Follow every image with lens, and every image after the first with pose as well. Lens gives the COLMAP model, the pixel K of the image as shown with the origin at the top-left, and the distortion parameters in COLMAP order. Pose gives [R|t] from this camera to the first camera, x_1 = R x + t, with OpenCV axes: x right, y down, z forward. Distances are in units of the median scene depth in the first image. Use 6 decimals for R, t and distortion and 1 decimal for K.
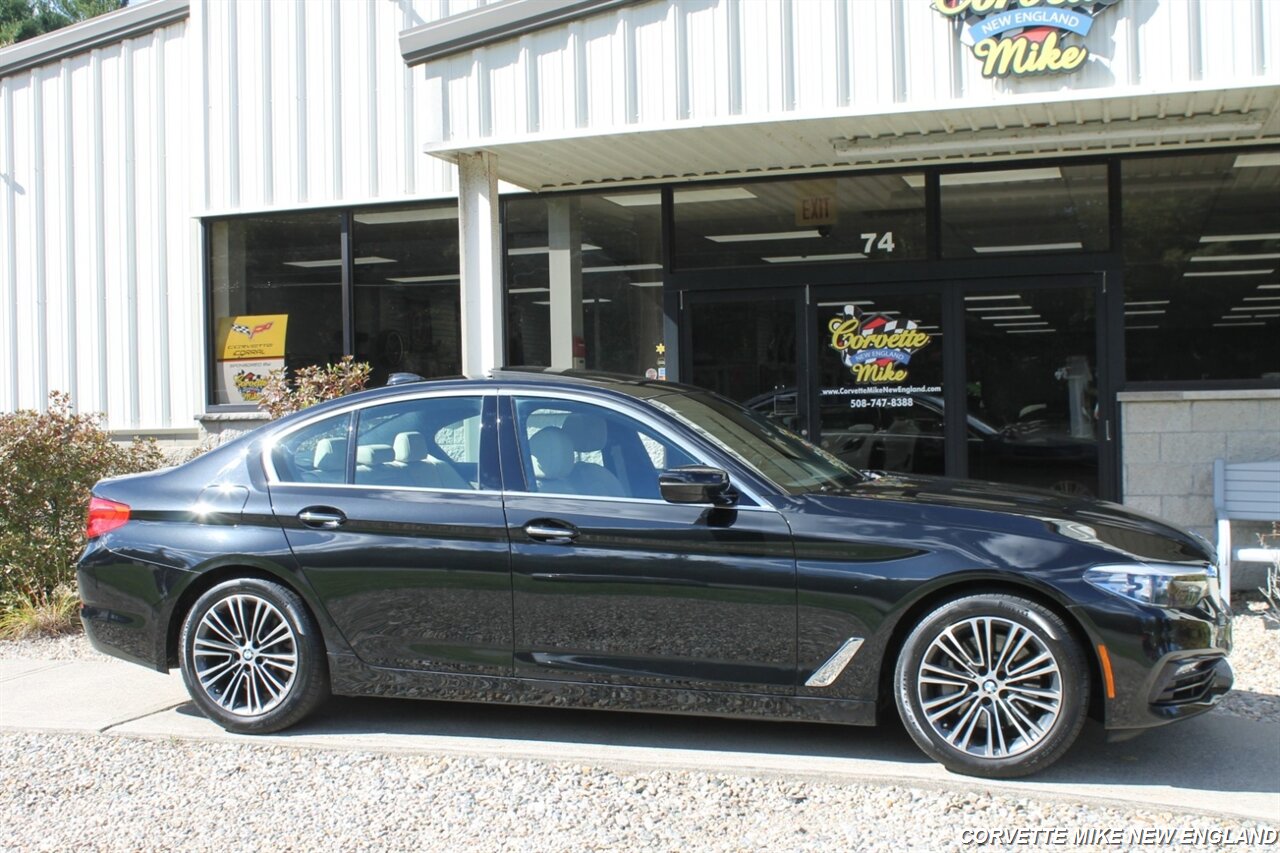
lens RADIAL K [[1501.4, 0, 643.4], [0, 1501.4, 419.3], [0, 0, 1]] dist [-0.067963, 0.000000]
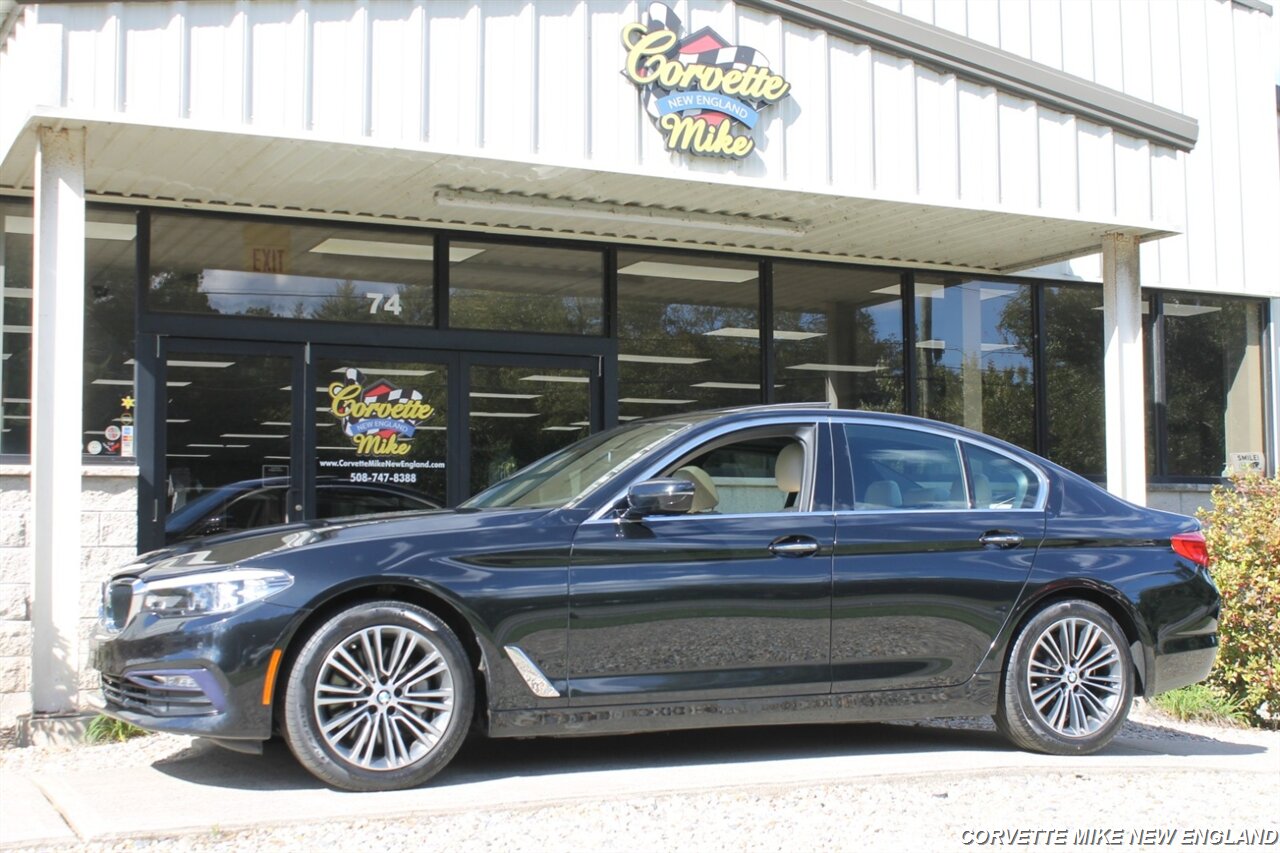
lens RADIAL K [[1717.2, 0, 640.2], [0, 1717.2, 435.4], [0, 0, 1]] dist [-0.039478, 0.000000]
pose [[0.716243, 0.065247, 0.694794, -0.495456], [-0.004357, 0.996018, -0.089043, 0.060501], [-0.697838, 0.060749, 0.713675, 0.149846]]
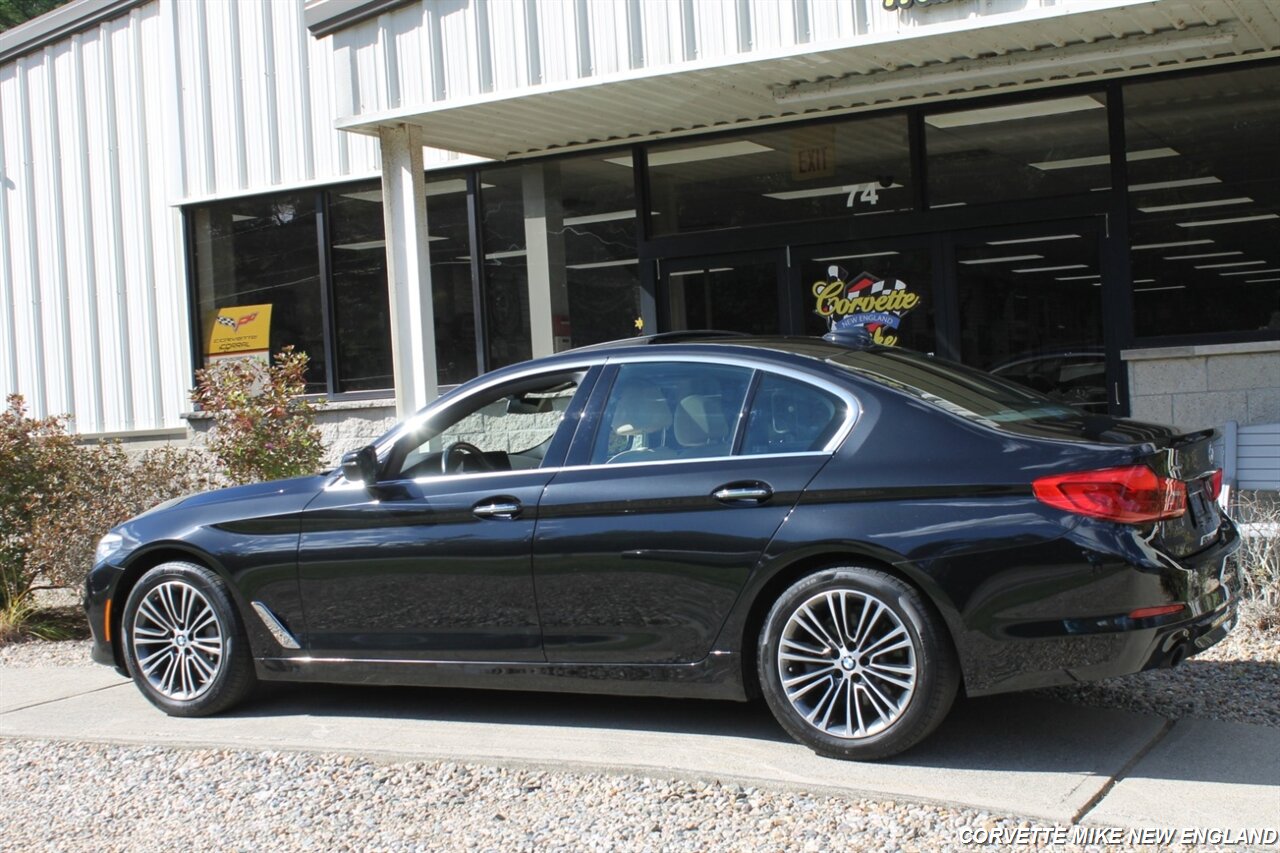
lens RADIAL K [[1717.2, 0, 646.6], [0, 1717.2, 424.0], [0, 0, 1]] dist [-0.039478, 0.000000]
pose [[0.988014, -0.035361, -0.150259, 0.193192], [0.037020, 0.999280, 0.008253, 0.006878], [0.149859, -0.013716, 0.988612, -0.044465]]
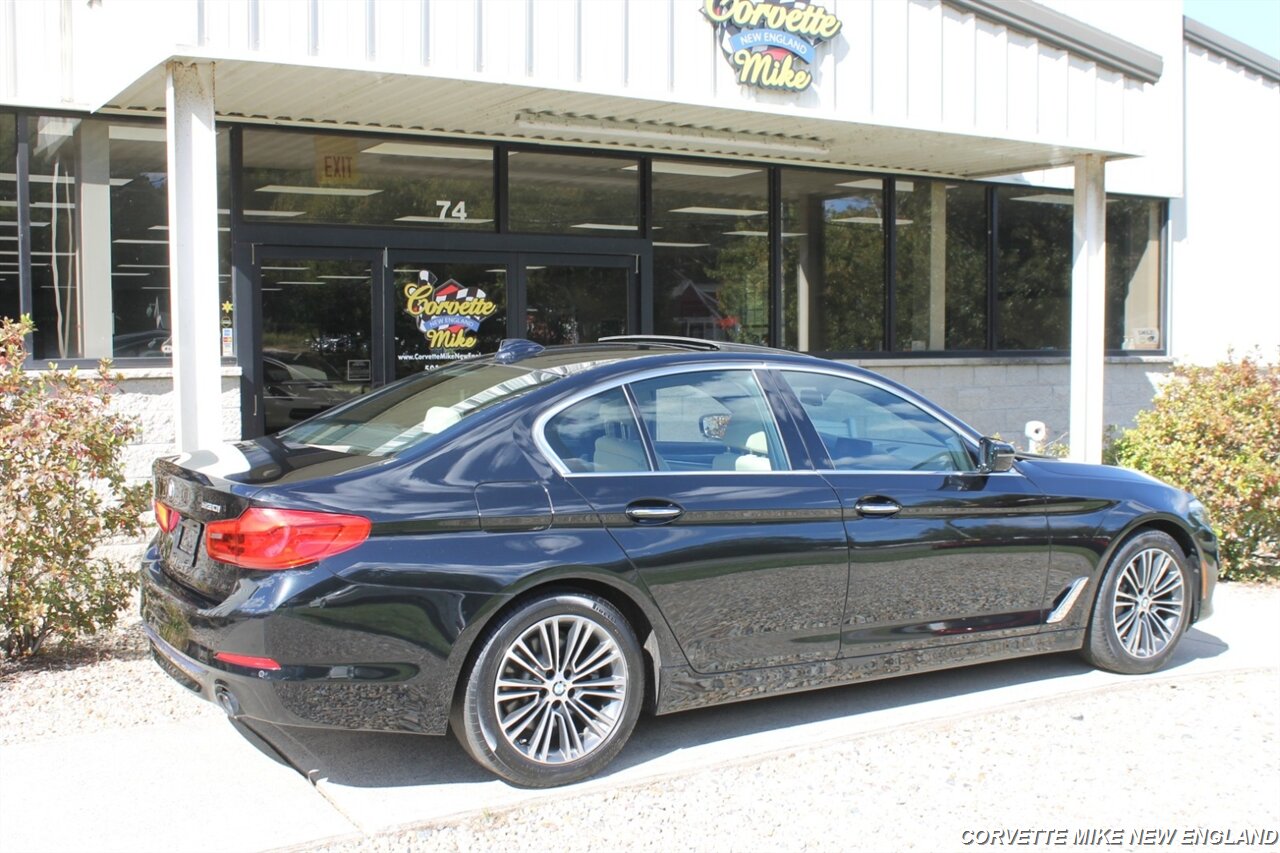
lens RADIAL K [[1397.4, 0, 642.8], [0, 1397.4, 429.1], [0, 0, 1]] dist [-0.074154, 0.000000]
pose [[0.646878, -0.027423, 0.762100, -0.519679], [-0.003953, 0.999219, 0.039310, -0.008325], [-0.762583, -0.028441, 0.646265, 0.308847]]
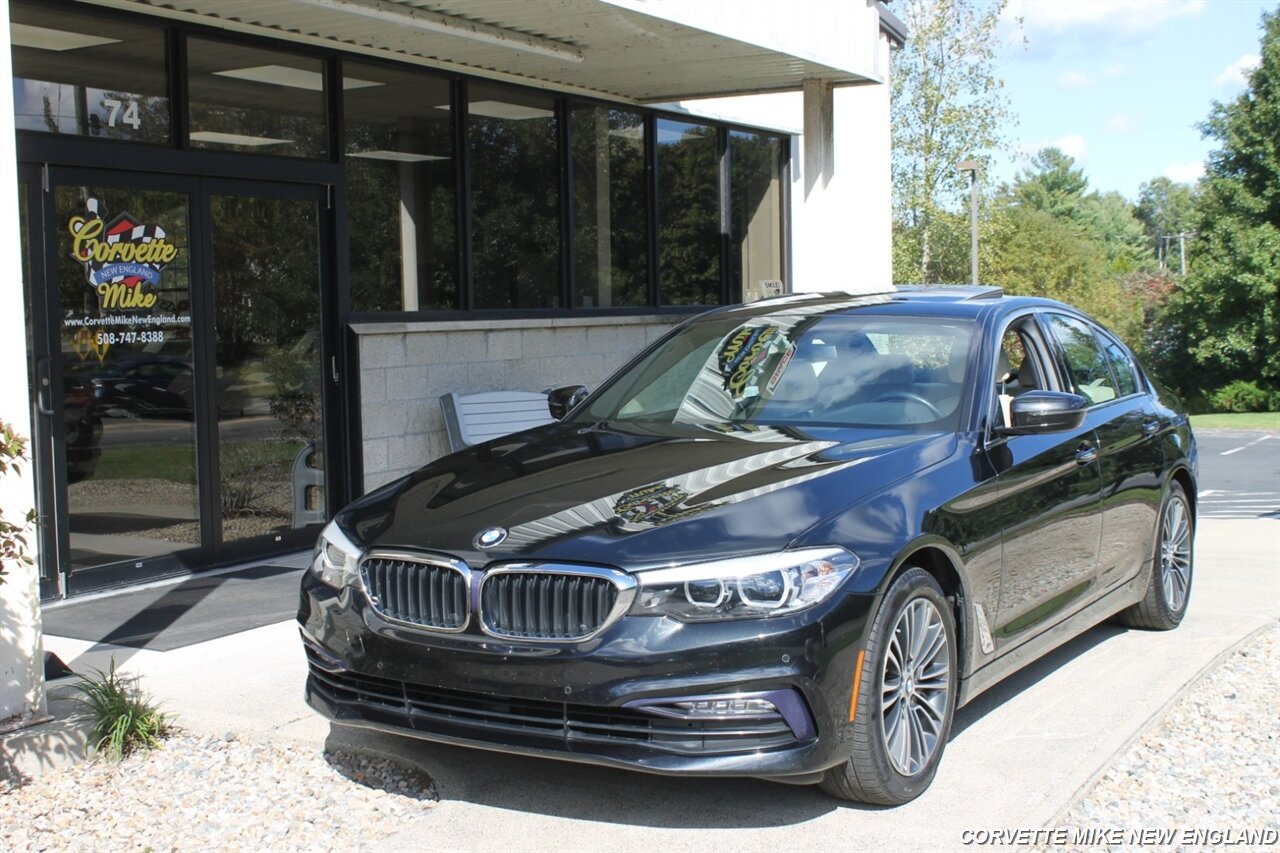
lens RADIAL K [[1654.6, 0, 640.2], [0, 1654.6, 421.1], [0, 0, 1]] dist [-0.040314, 0.000000]
pose [[0.209699, -0.050322, 0.976470, -0.612681], [0.022798, 0.998655, 0.046569, -0.002411], [-0.977500, 0.012496, 0.210564, 0.638162]]
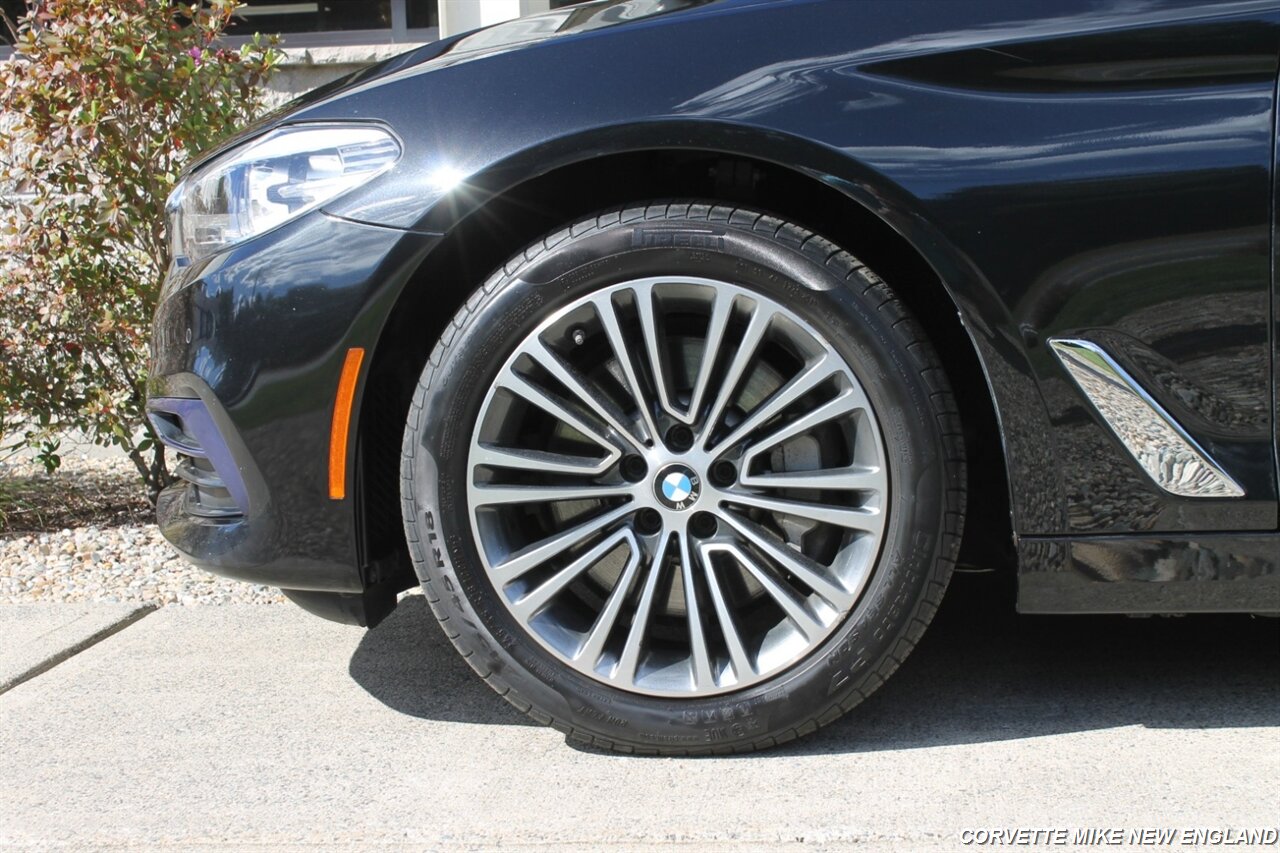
lens RADIAL K [[1654.6, 0, 646.4], [0, 1654.6, 424.8], [0, 0, 1]] dist [-0.040314, 0.000000]
pose [[0.979848, -0.022308, 0.198497, -0.168282], [0.011303, 0.998344, 0.056407, 0.080870], [-0.199426, -0.053026, 0.978477, 0.464528]]
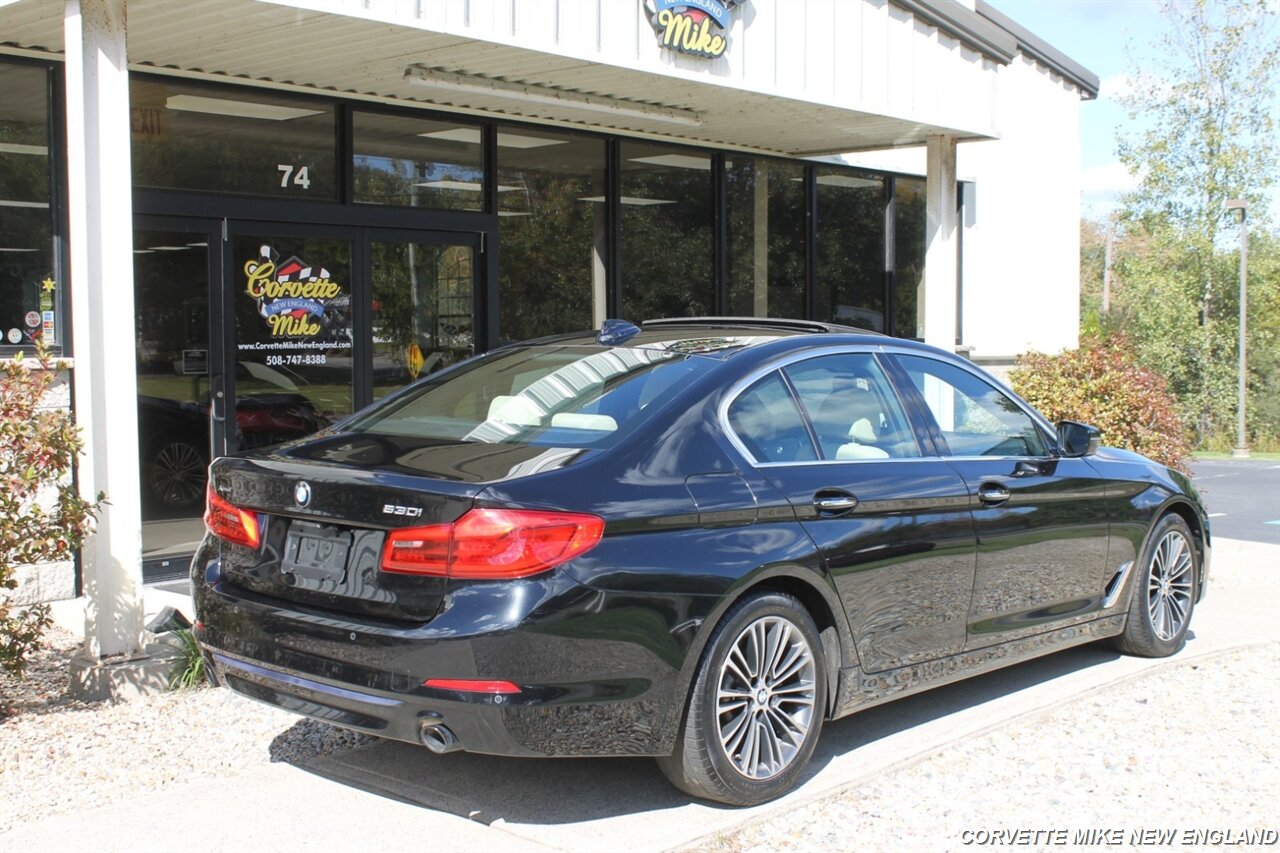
lens RADIAL K [[1560.0, 0, 638.7], [0, 1560.0, 431.5], [0, 0, 1]] dist [-0.045562, 0.000000]
pose [[0.411098, -0.035493, 0.910900, -0.639525], [0.003126, 0.999291, 0.037526, -0.002811], [-0.911586, -0.012579, 0.410917, 0.473919]]
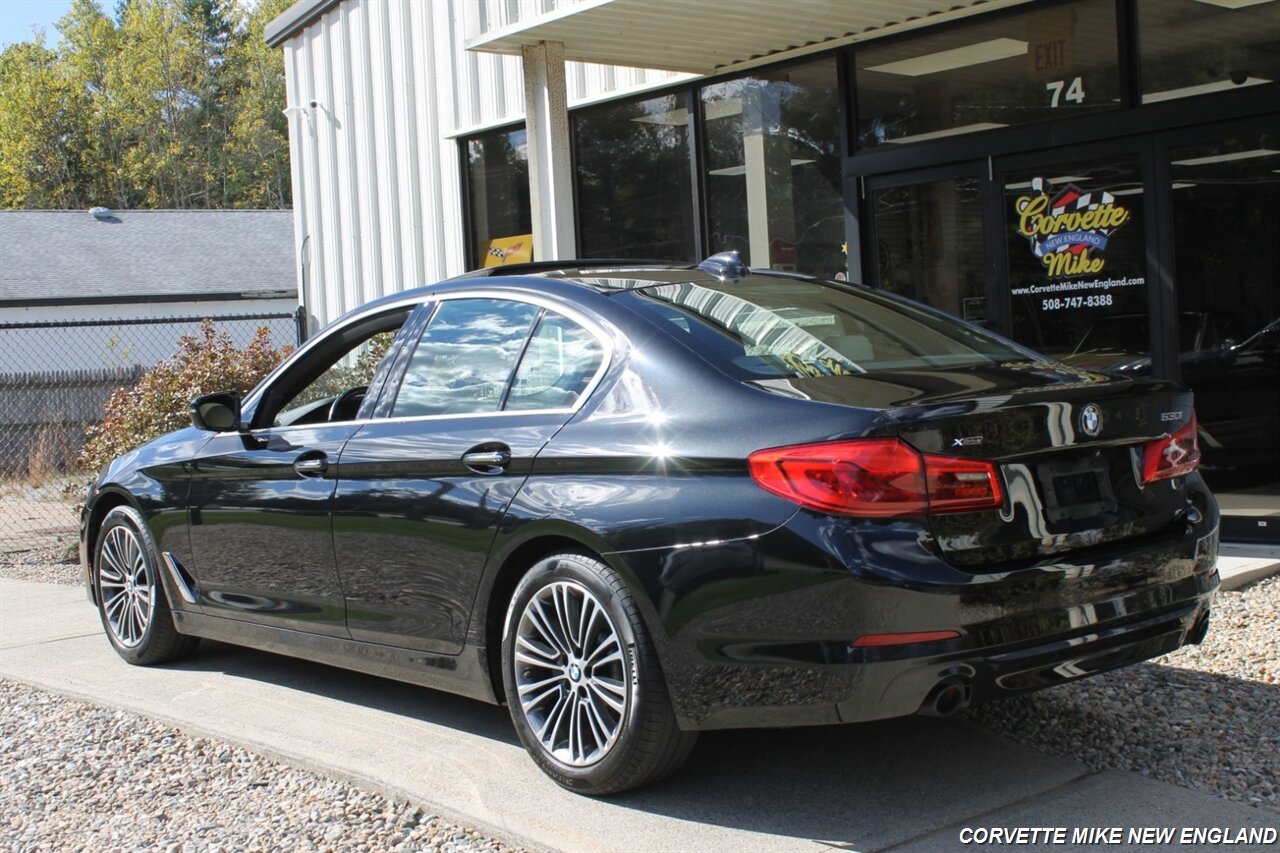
lens RADIAL K [[1654.6, 0, 651.6], [0, 1654.6, 429.3], [0, 0, 1]] dist [-0.040314, 0.000000]
pose [[0.865460, -0.006366, -0.500937, 0.423757], [0.033734, 0.998390, 0.045593, 0.008694], [0.499840, -0.056358, 0.864282, 0.169345]]
